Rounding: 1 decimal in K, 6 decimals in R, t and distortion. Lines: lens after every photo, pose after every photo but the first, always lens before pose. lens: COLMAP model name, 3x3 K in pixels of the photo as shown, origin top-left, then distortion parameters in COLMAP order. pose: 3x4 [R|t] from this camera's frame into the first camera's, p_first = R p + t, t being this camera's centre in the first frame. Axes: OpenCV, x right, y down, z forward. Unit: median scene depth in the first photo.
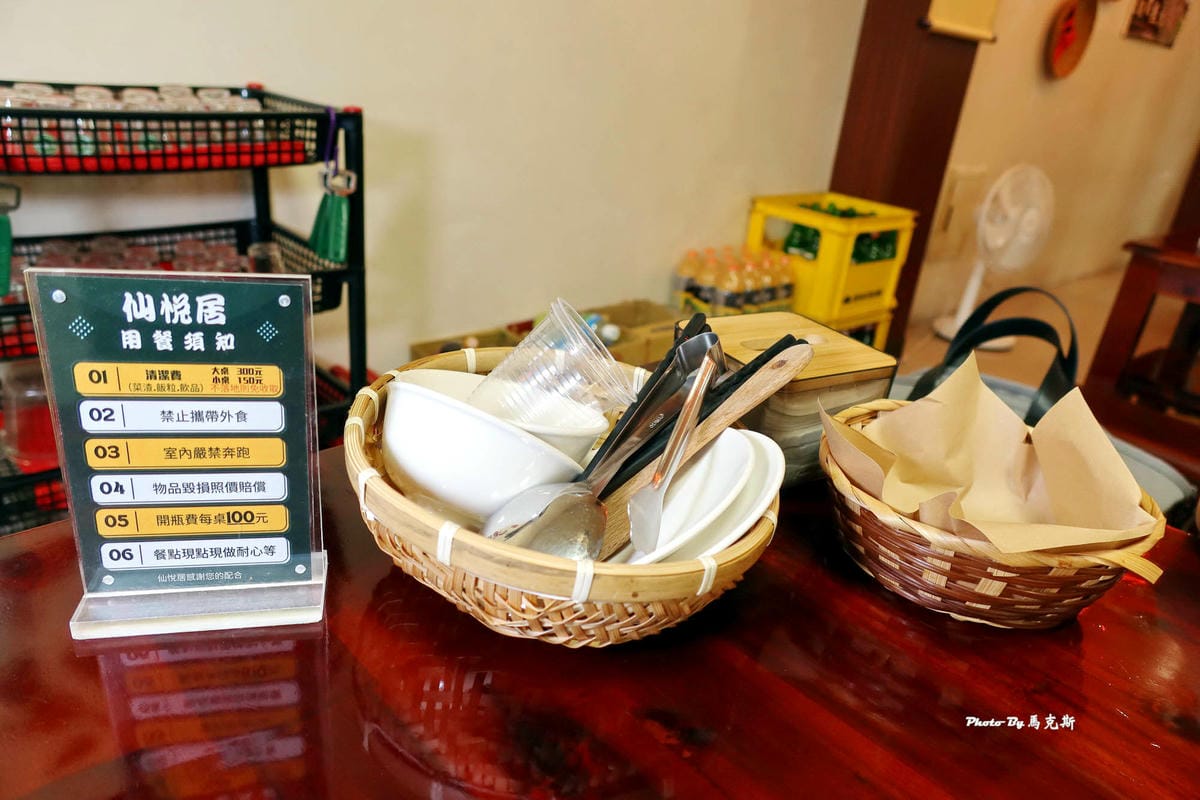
lens RADIAL K [[824.7, 0, 600.0], [0, 824.7, 400.0], [0, 0, 1]] dist [0.002106, 0.000729]
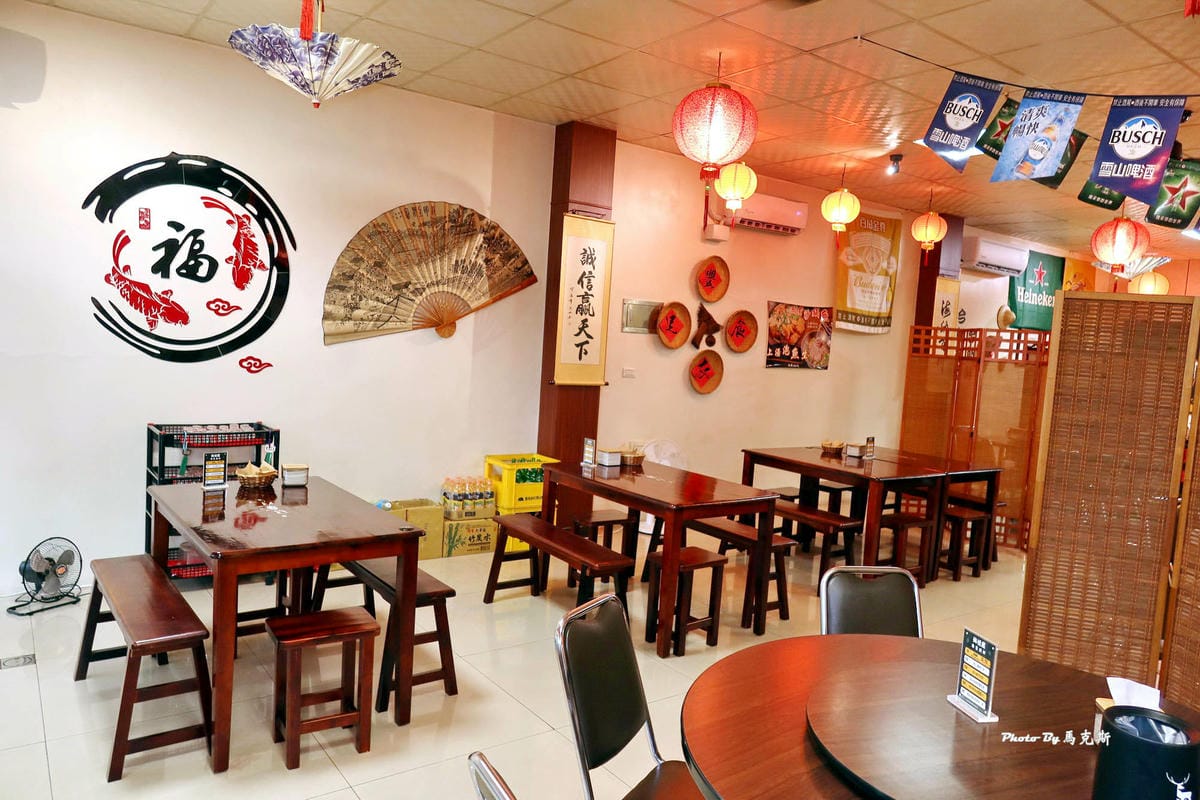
lens RADIAL K [[824.7, 0, 600.0], [0, 824.7, 400.0], [0, 0, 1]] dist [0.002106, 0.000729]
pose [[0.996092, -0.019576, -0.086131, 1.646870], [-0.009636, 0.945228, -0.326267, 0.809947], [0.087800, 0.325822, 0.941345, -2.713226]]
